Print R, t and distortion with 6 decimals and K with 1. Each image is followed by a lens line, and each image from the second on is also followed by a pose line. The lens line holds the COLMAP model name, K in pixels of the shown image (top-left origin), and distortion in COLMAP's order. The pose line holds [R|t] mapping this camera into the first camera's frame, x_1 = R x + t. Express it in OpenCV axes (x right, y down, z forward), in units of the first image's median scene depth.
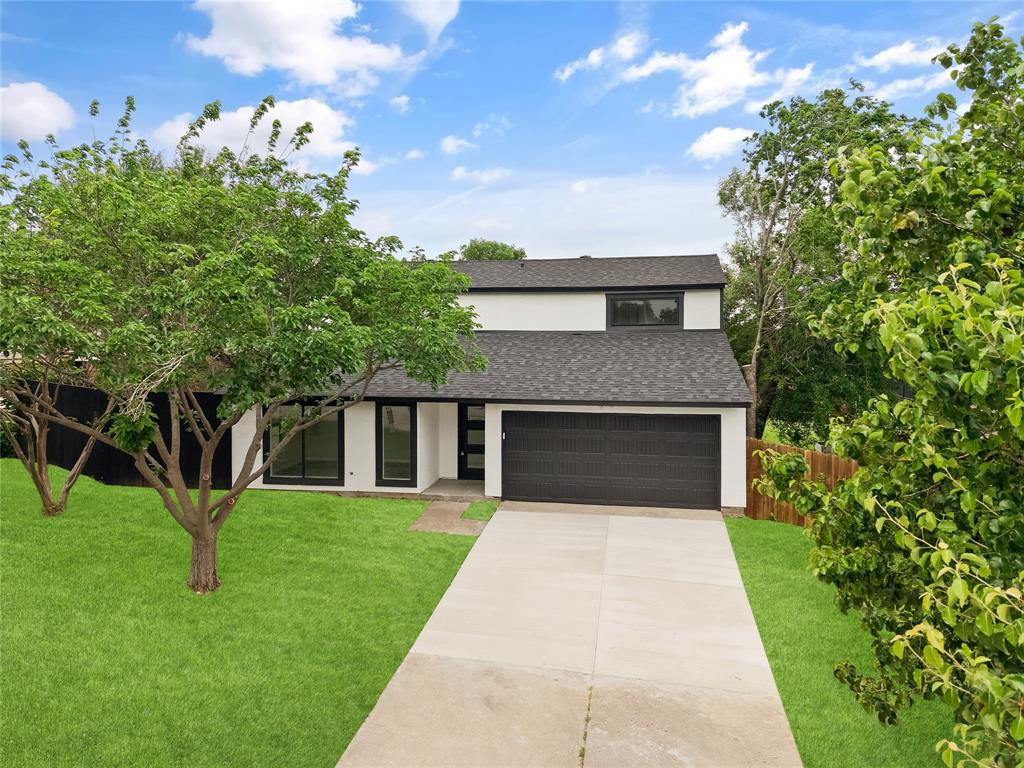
lens RADIAL K [[718.7, 0, 512.0], [0, 718.7, 384.0], [0, 0, 1]] dist [0.008927, -0.005650]
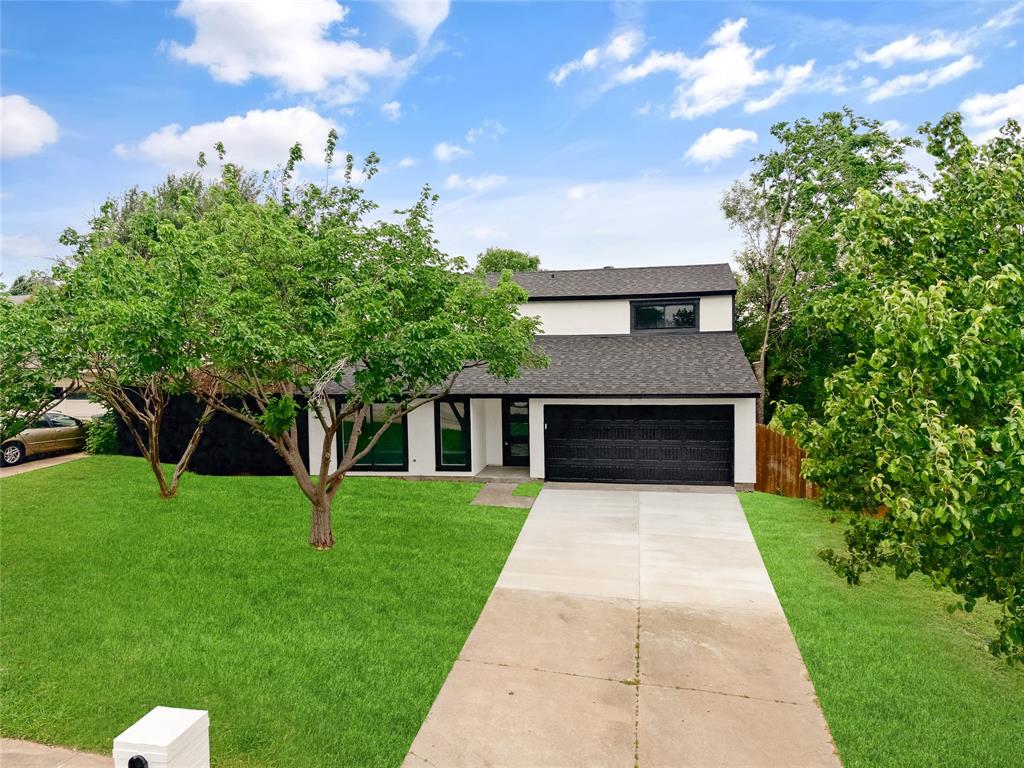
lens RADIAL K [[718.1, 0, 495.7], [0, 718.1, 439.0], [0, 0, 1]] dist [-0.025411, 0.003017]
pose [[0.999649, -0.015365, -0.021582, -0.067052], [0.016673, 0.997950, 0.061786, 0.019671], [0.020588, -0.062124, 0.997856, -0.158285]]
